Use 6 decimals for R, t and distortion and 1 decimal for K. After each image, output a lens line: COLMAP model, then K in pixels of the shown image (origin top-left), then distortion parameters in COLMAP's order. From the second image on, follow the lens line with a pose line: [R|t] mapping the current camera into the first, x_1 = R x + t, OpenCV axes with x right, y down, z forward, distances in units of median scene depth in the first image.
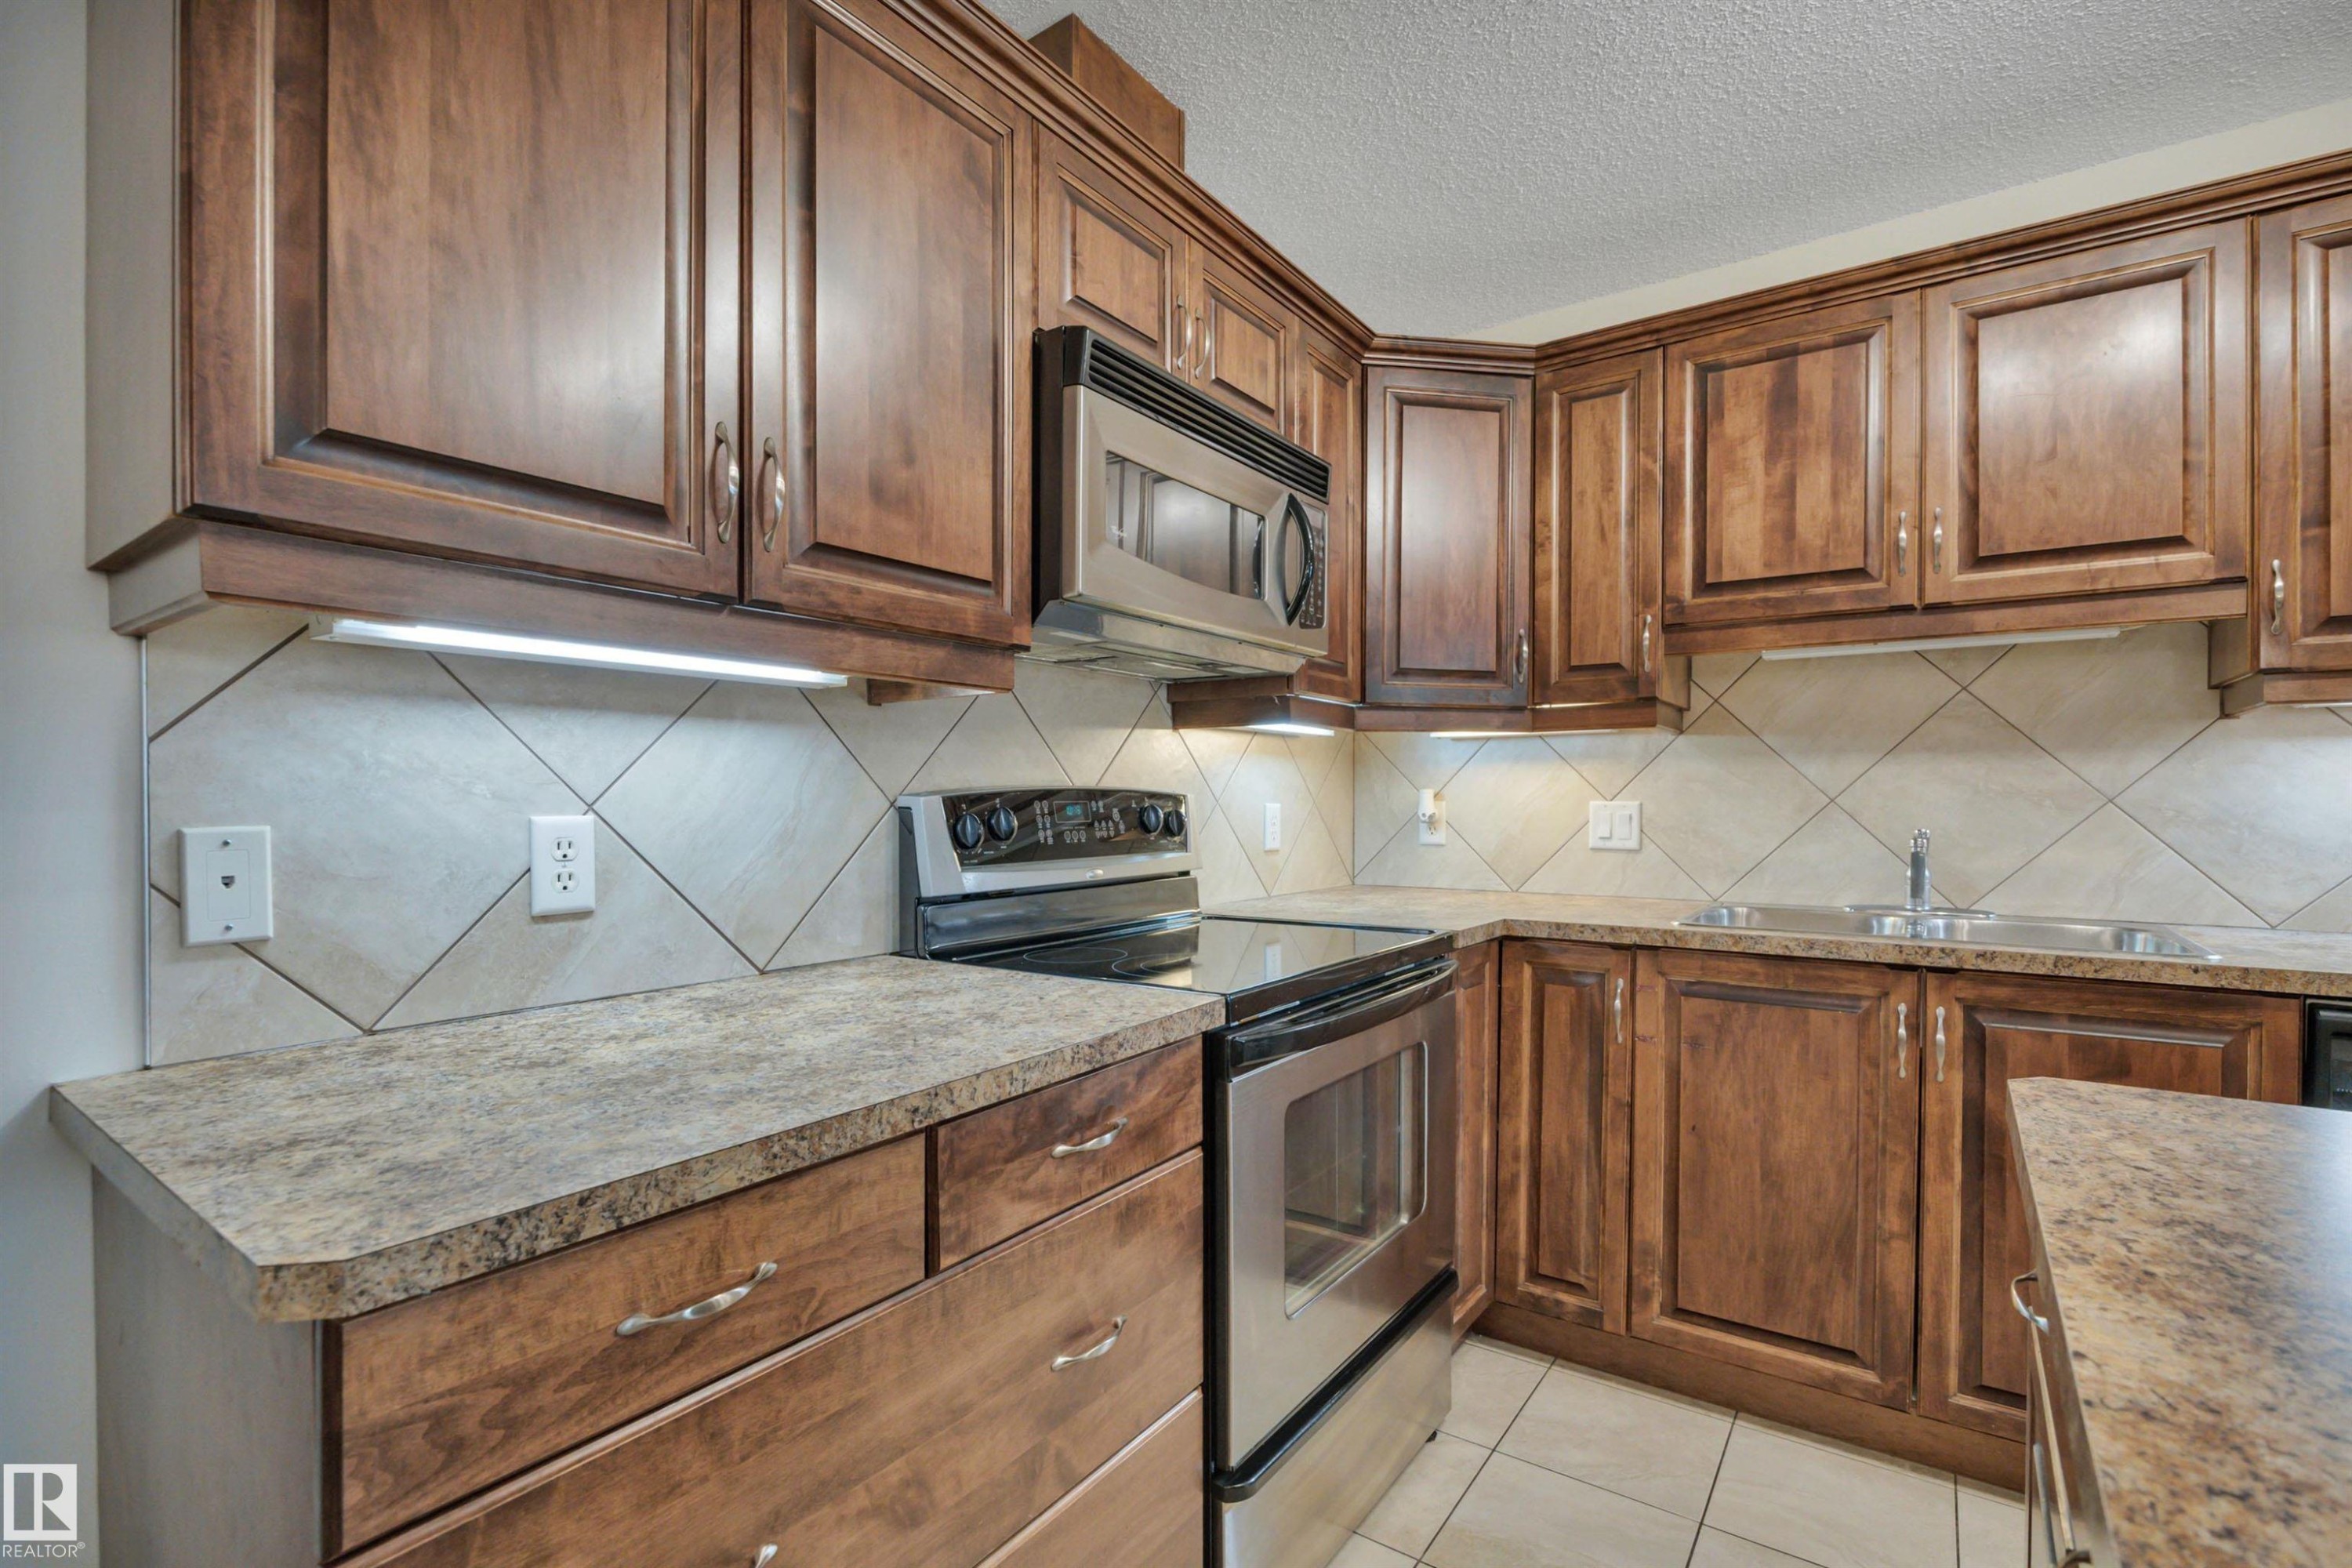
lens RADIAL K [[1059.8, 0, 1185.6], [0, 1059.8, 811.8], [0, 0, 1]] dist [-0.010137, -0.000138]
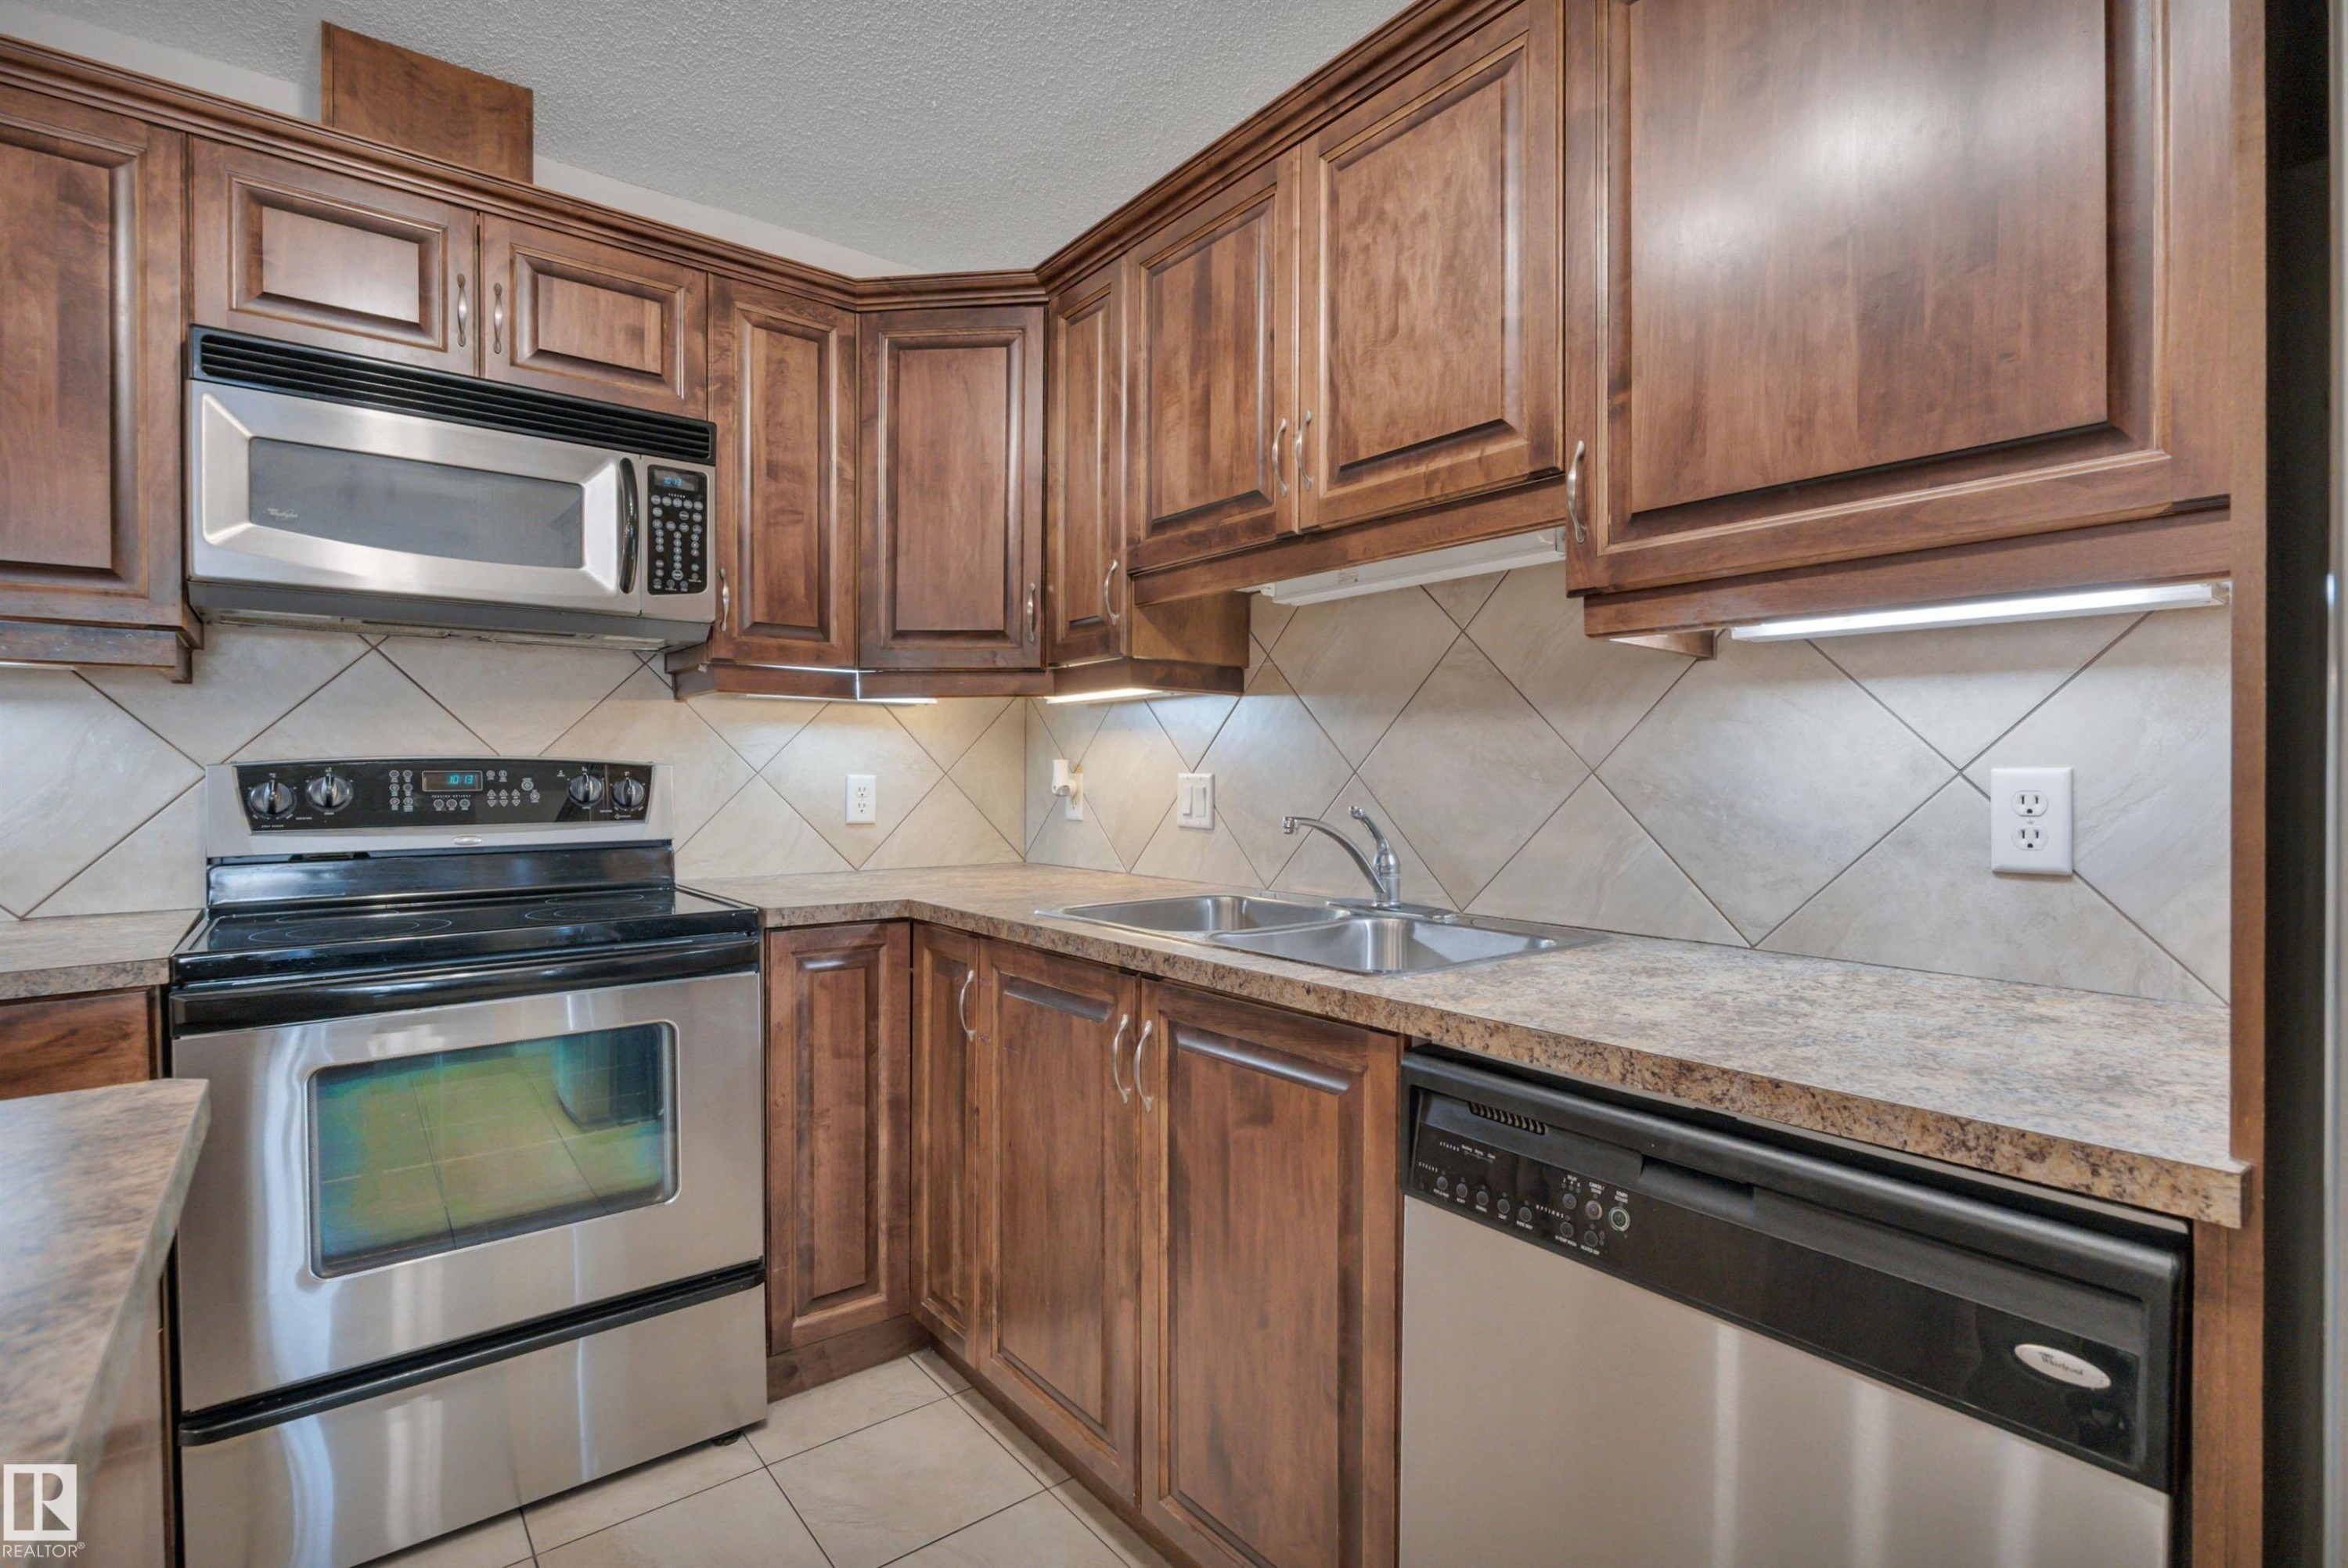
lens RADIAL K [[1098.9, 0, 1174.0], [0, 1098.9, 784.0], [0, 0, 1]] dist [-0.001679, -0.000058]
pose [[0.959990, 0.003725, -0.280010, 0.844386], [-0.004581, 0.999987, -0.002403, 0.001929], [0.279998, 0.003590, 0.959994, 0.157478]]
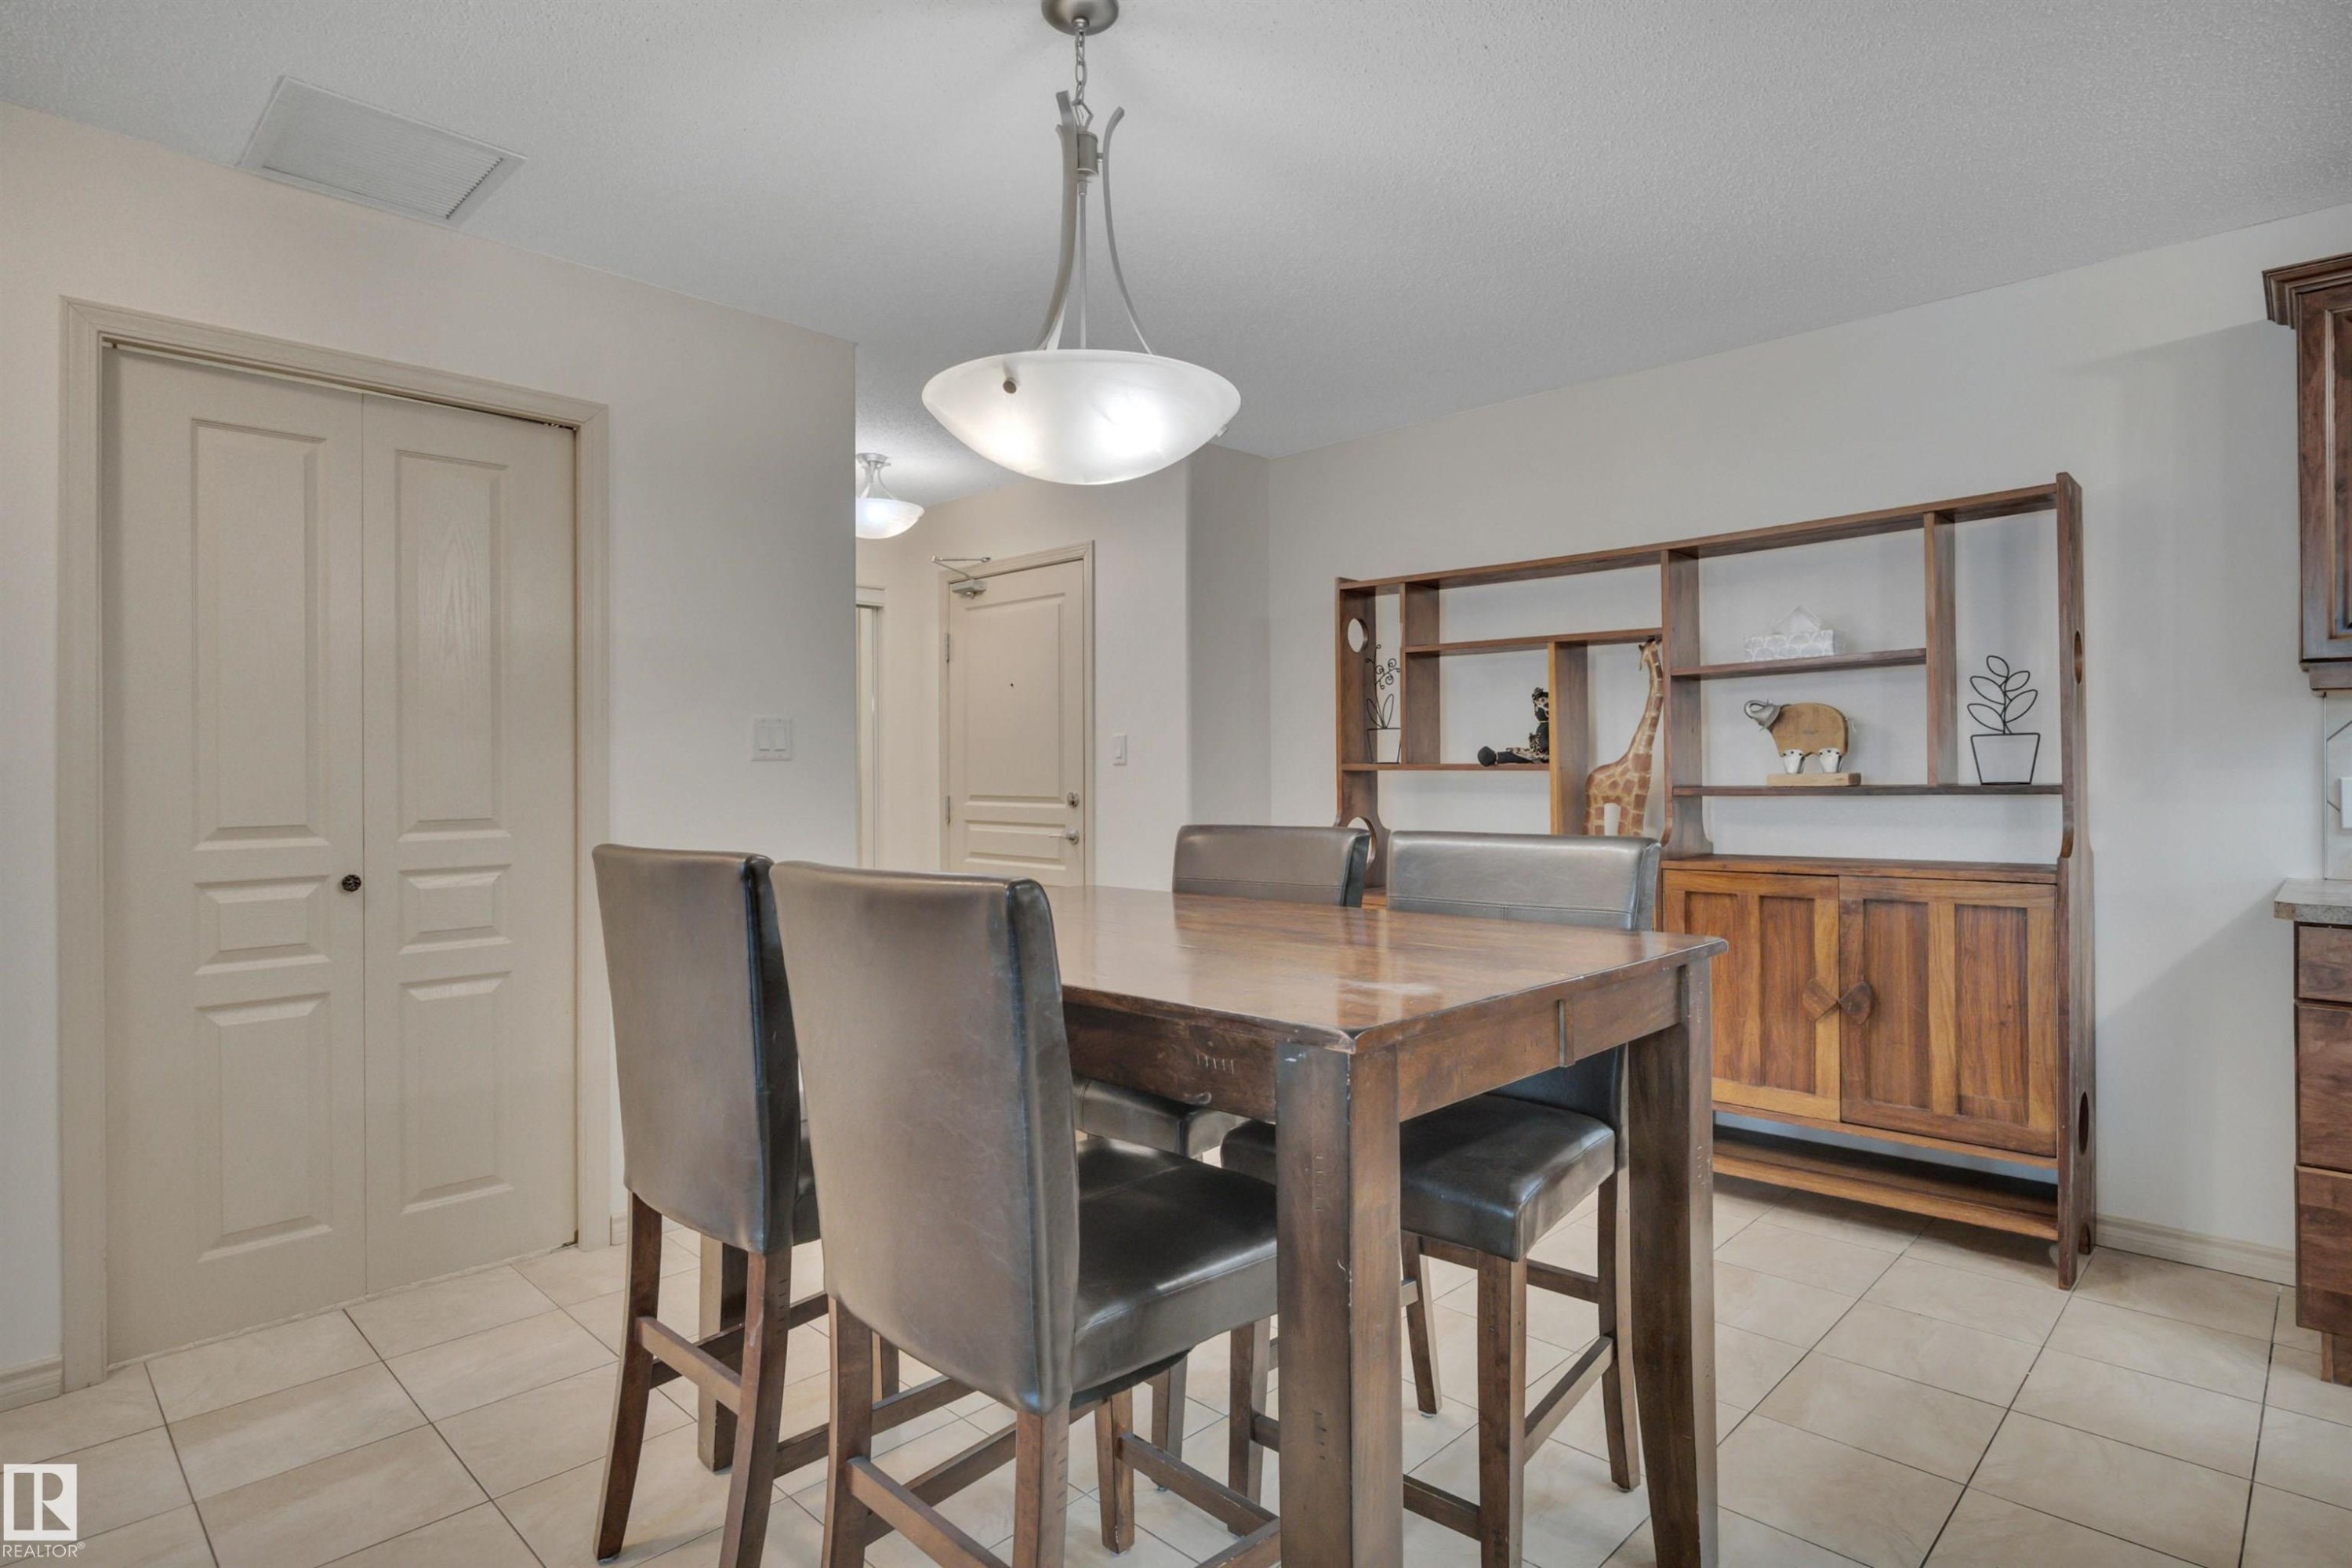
lens RADIAL K [[1218.2, 0, 1170.3], [0, 1218.2, 766.3], [0, 0, 1]] dist [-0.000361, -0.000030]
pose [[-0.162154, -0.002873, -0.986761, 1.041607], [-0.009992, 0.999949, -0.001270, 0.009635], [0.986715, 0.009653, -0.162175, -0.549705]]
